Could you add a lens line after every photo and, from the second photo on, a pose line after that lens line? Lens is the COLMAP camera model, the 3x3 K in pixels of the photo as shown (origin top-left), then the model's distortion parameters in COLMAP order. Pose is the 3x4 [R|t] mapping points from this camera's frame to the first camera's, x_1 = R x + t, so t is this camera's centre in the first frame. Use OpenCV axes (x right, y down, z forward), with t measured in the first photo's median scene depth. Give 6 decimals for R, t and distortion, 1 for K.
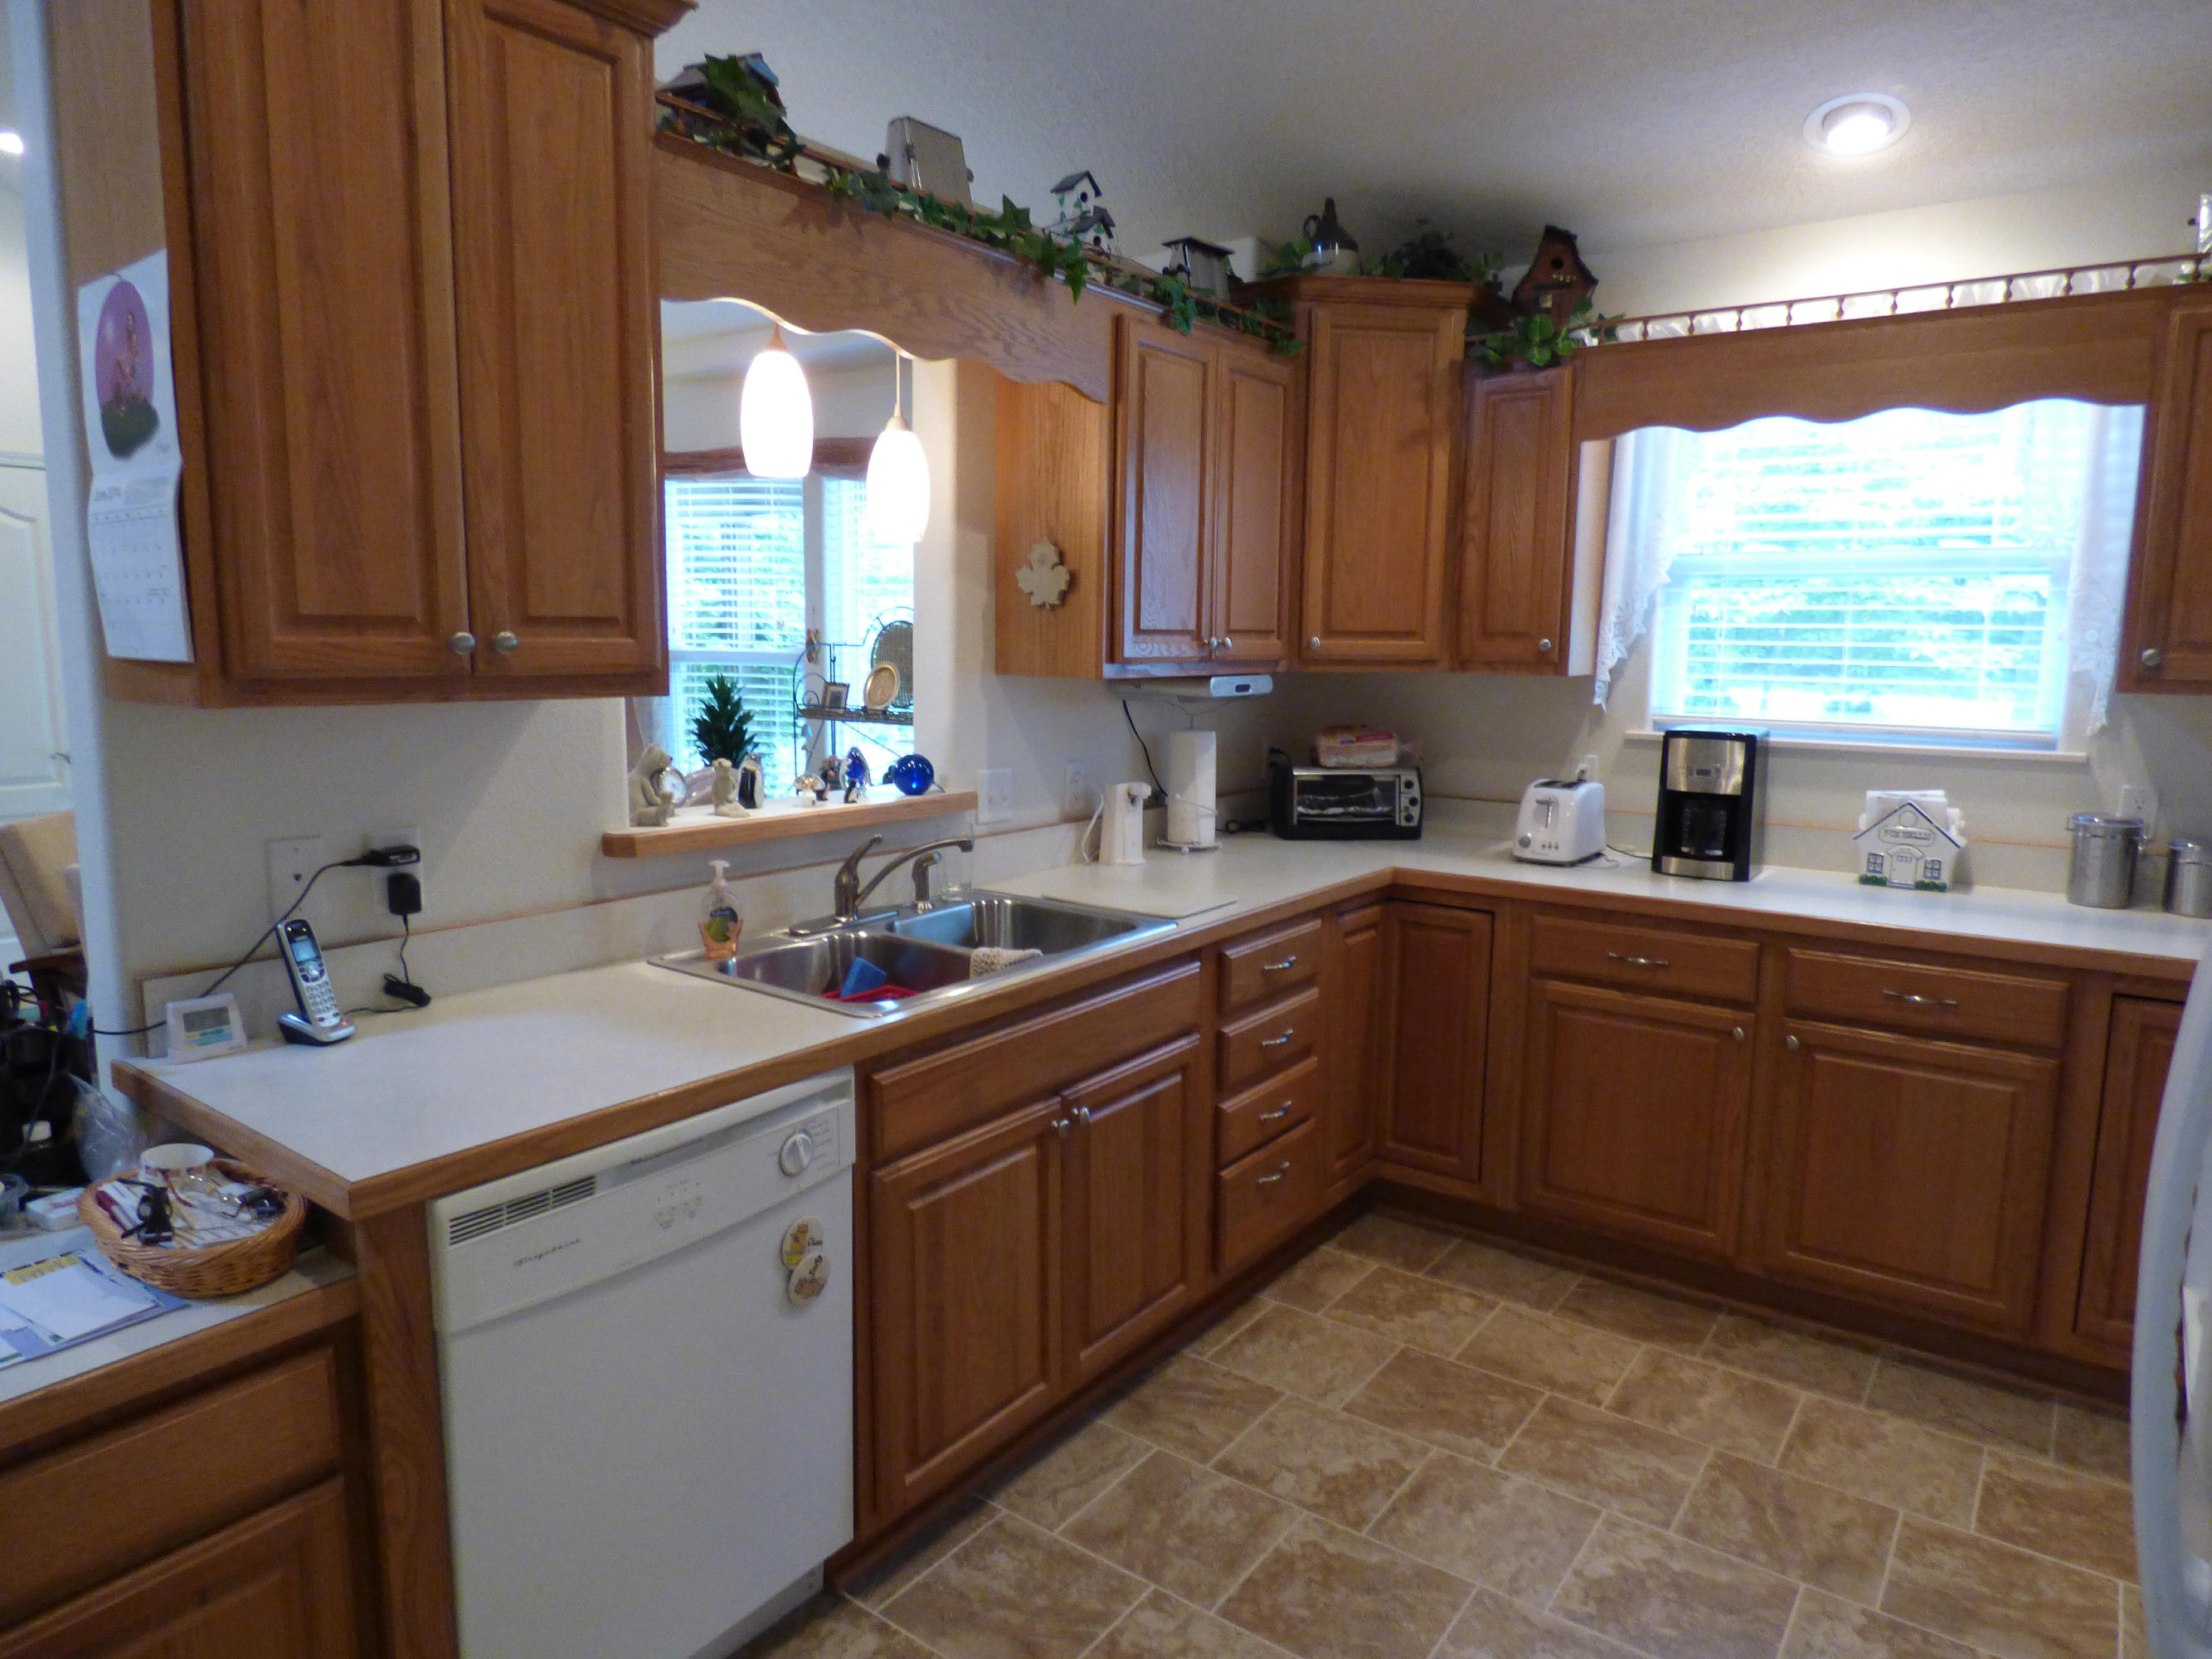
lens RADIAL K [[1326.5, 0, 1106.0], [0, 1326.5, 829.5], [0, 0, 1]] dist [-0.036441, 0.000410]
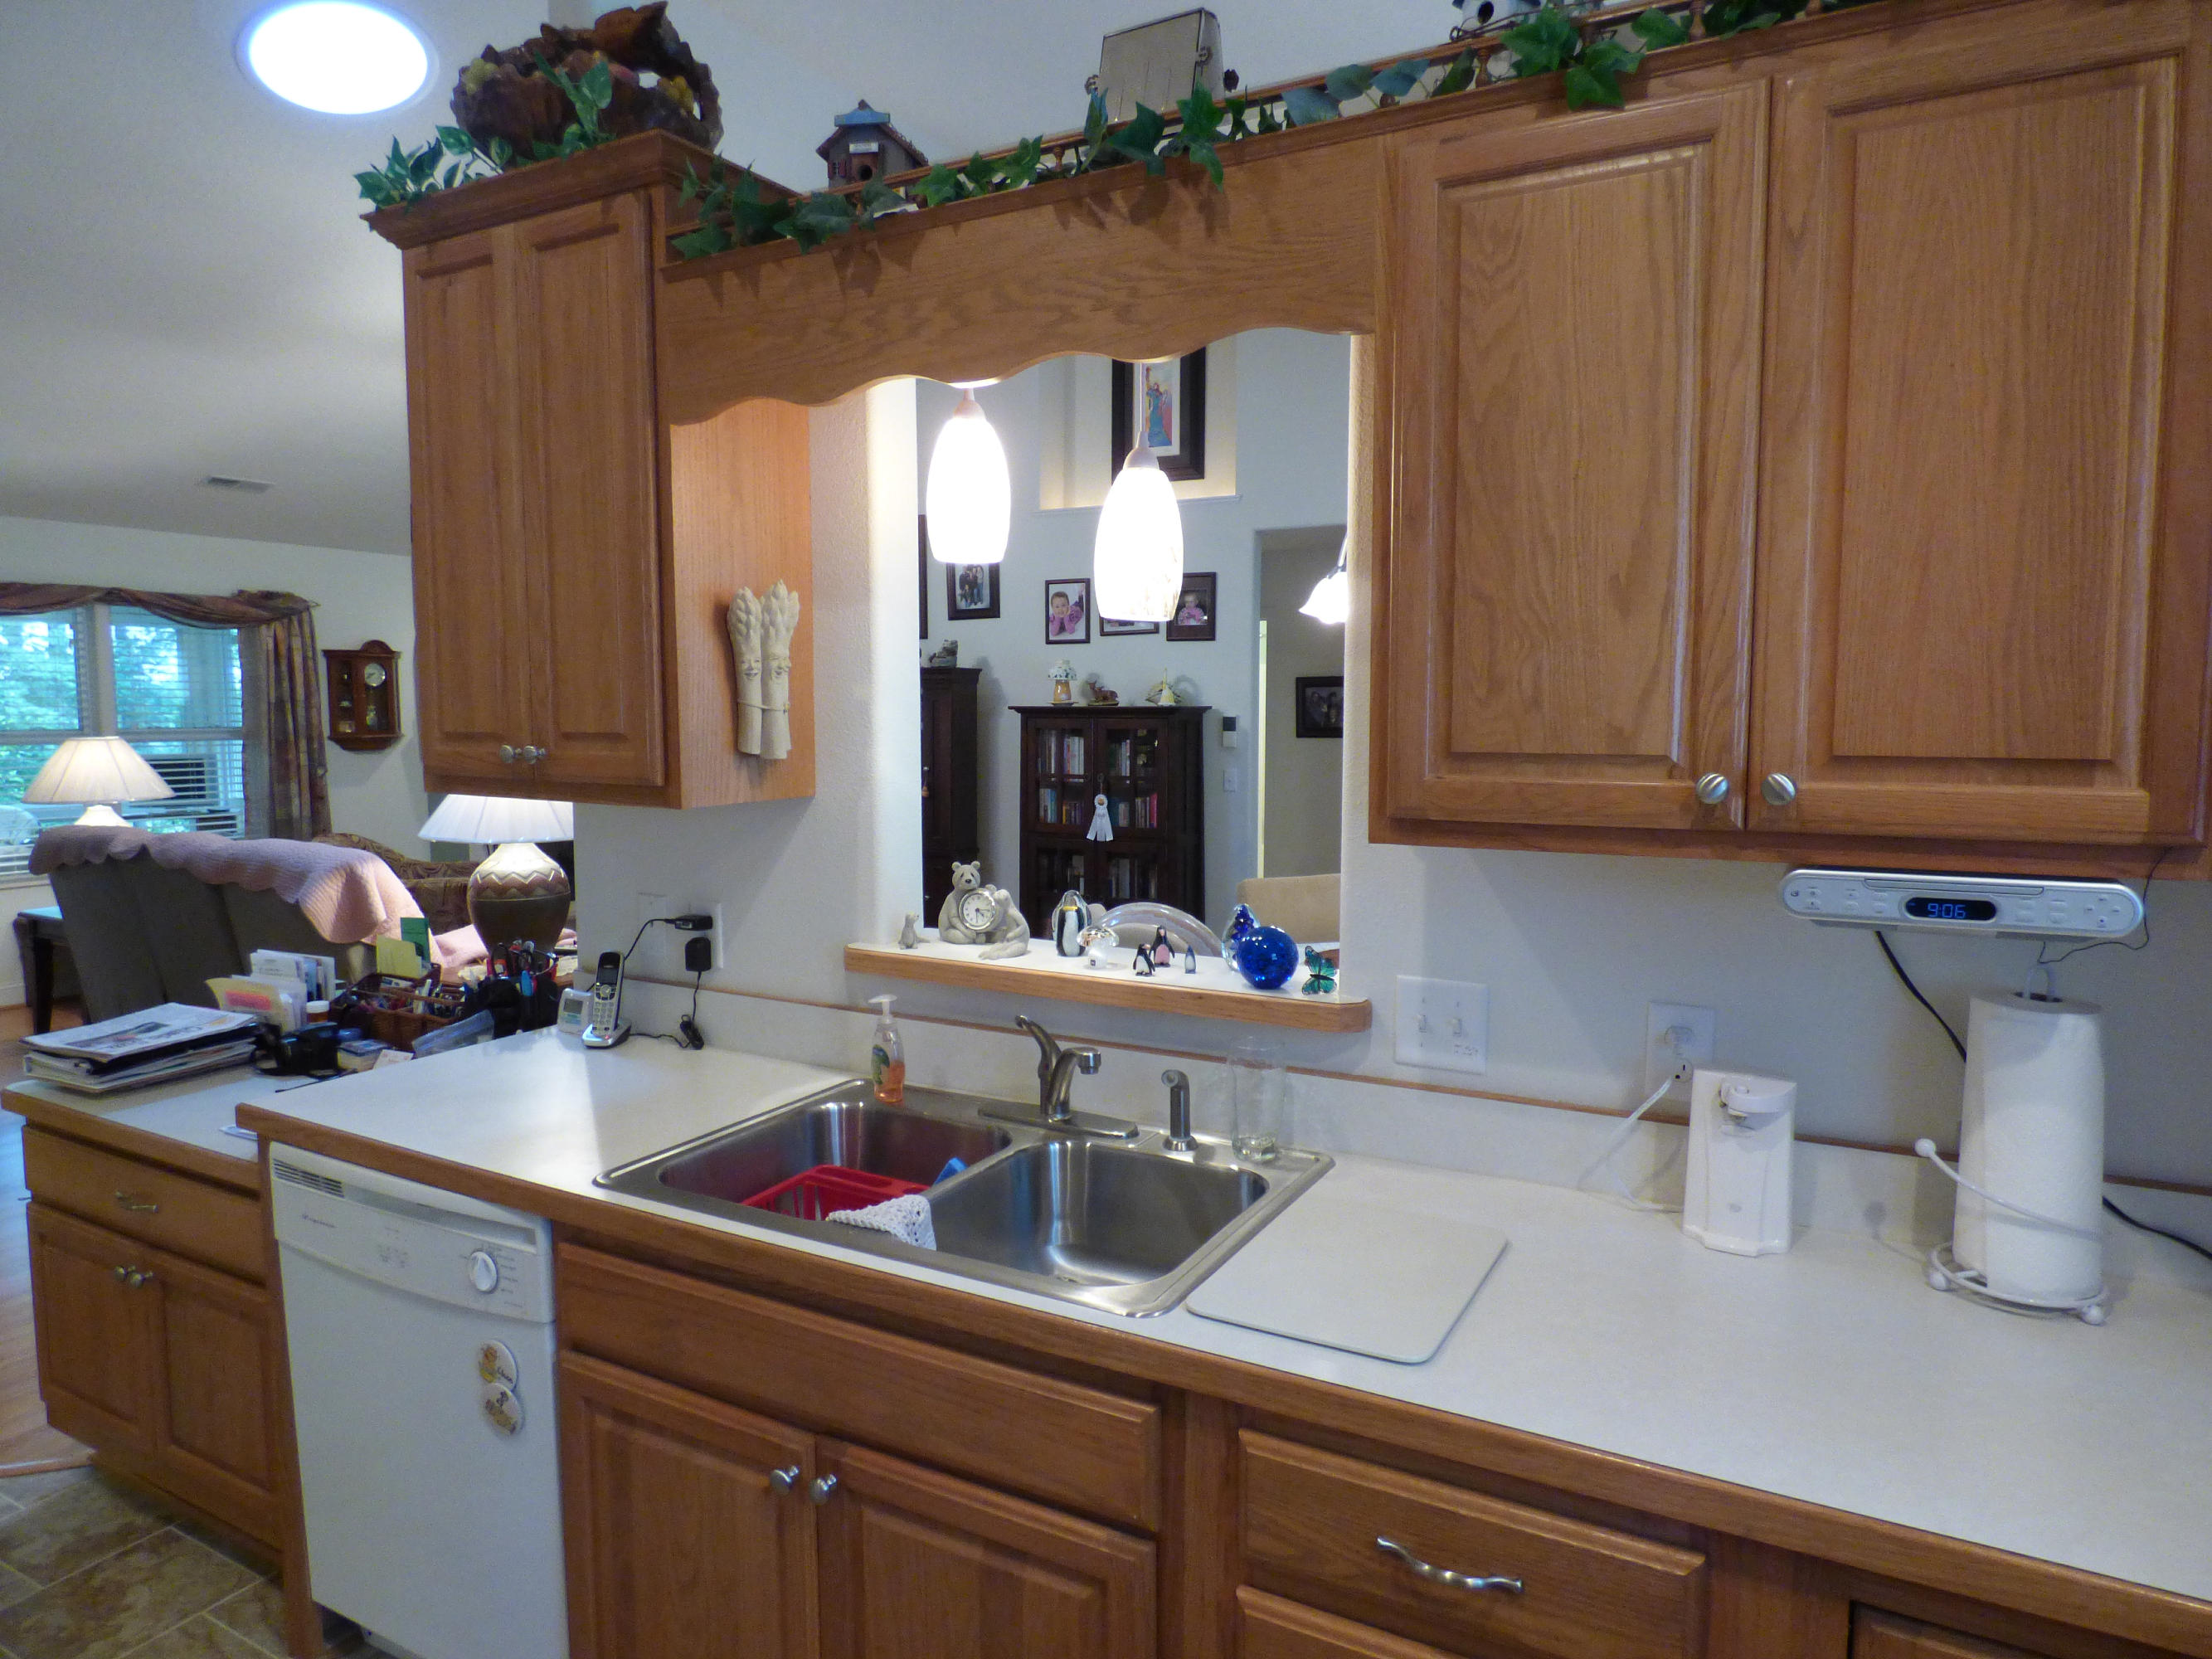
lens RADIAL K [[1342.9, 0, 1092.0], [0, 1342.9, 824.4], [0, 0, 1]] dist [-0.005709, 0.001329]
pose [[0.132851, 0.078527, -0.988020, 0.503068], [-0.139652, 0.988395, 0.059779, -0.133773], [0.981248, 0.130037, 0.142276, 0.791984]]
